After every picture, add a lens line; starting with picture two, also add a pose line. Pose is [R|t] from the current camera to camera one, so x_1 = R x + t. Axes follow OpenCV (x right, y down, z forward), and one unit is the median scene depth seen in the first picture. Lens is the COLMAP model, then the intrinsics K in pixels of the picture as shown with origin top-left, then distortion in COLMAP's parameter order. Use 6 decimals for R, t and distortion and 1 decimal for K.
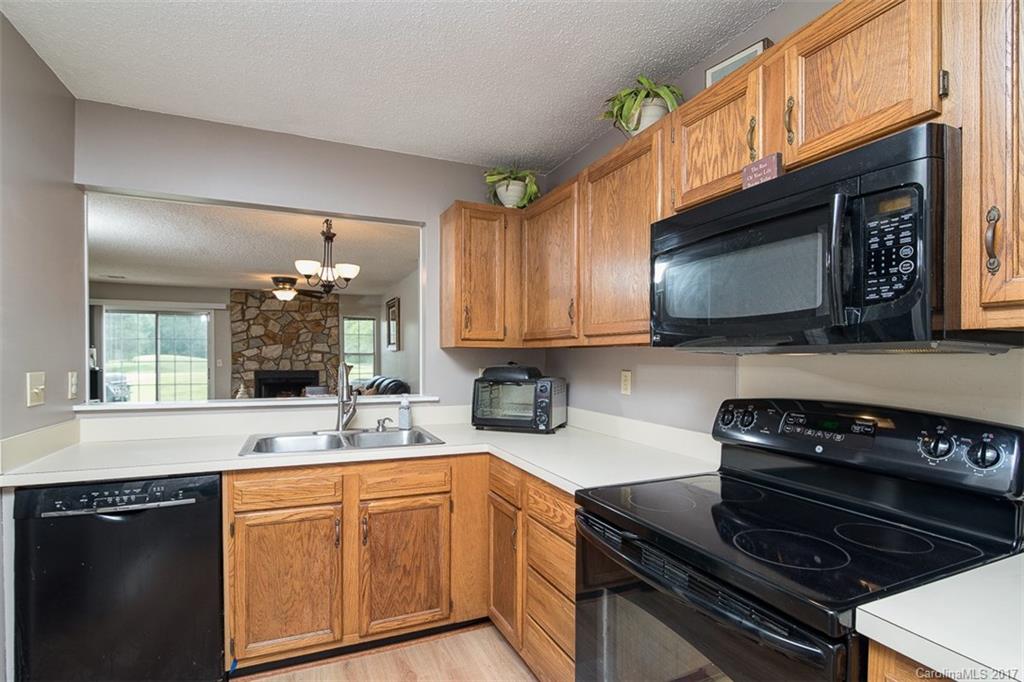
lens RADIAL K [[483.5, 0, 508.9], [0, 483.5, 346.6], [0, 0, 1]] dist [-0.019702, -0.000106]
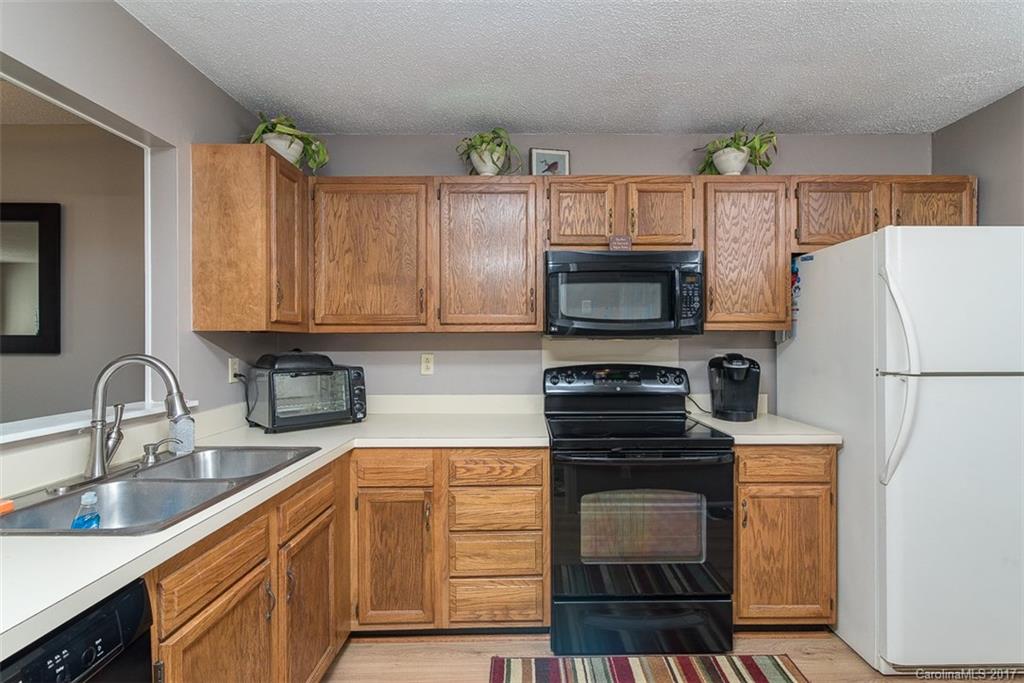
lens RADIAL K [[489.5, 0, 512.1], [0, 489.5, 330.6], [0, 0, 1]] dist [-0.016855, -0.000044]
pose [[0.379845, 0.015892, 0.924914, -1.155196], [-0.013766, 0.999839, -0.011526, 0.006458], [-0.924948, -0.008354, 0.380002, 0.553646]]
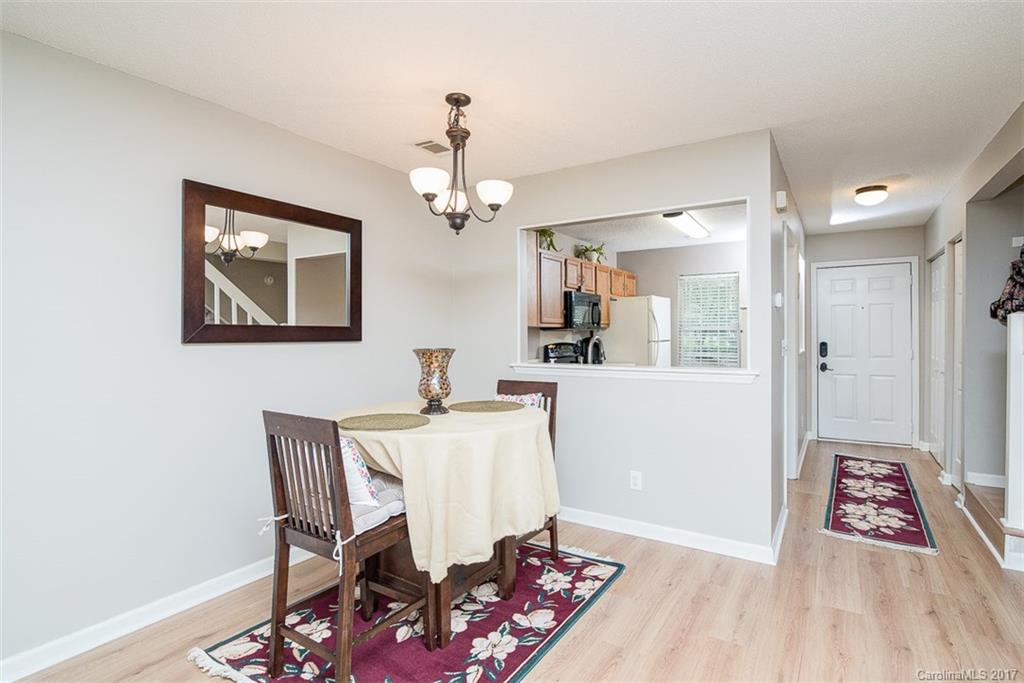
lens RADIAL K [[489.5, 0, 512.1], [0, 489.5, 330.6], [0, 0, 1]] dist [-0.016855, -0.000044]
pose [[-0.541723, 0.018065, 0.840363, -2.322077], [-0.000527, 0.999762, -0.021831, 0.088015], [-0.840557, -0.012269, -0.541584, 3.214683]]
